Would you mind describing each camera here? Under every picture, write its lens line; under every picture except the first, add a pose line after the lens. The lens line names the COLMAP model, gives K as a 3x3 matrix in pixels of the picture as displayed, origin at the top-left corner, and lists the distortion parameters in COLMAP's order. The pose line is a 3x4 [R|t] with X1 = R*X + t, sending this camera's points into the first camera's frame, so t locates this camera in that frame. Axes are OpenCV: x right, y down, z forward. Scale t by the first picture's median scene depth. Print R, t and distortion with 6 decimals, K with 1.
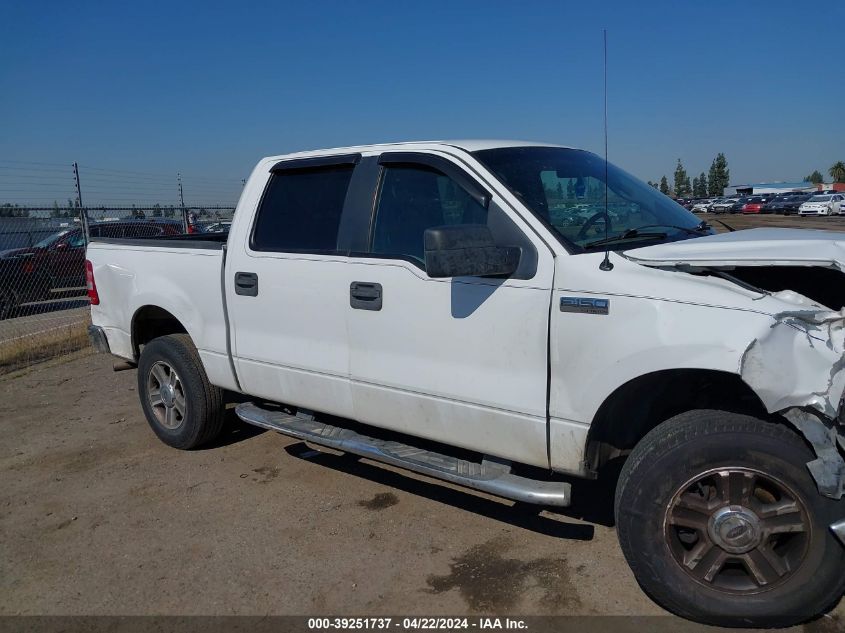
lens RADIAL K [[672.3, 0, 422.5], [0, 672.3, 316.5], [0, 0, 1]] dist [0.005669, -0.006231]
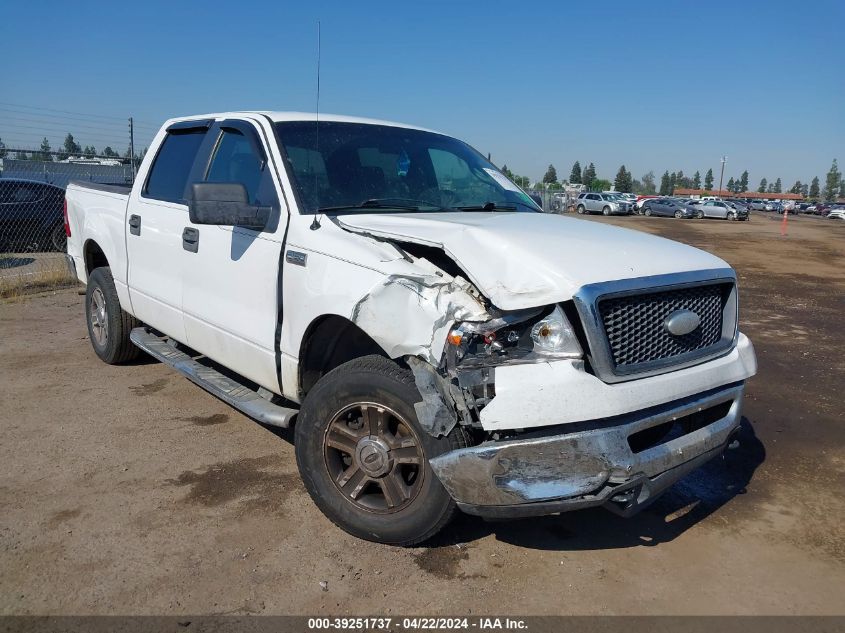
lens RADIAL K [[664.6, 0, 442.0], [0, 664.6, 316.0], [0, 0, 1]] dist [0.137330, -0.221577]
pose [[0.980213, 0.110677, -0.164111, 0.732128], [-0.106022, 0.993679, 0.036884, 0.015144], [0.167156, -0.018755, 0.985752, -0.129276]]
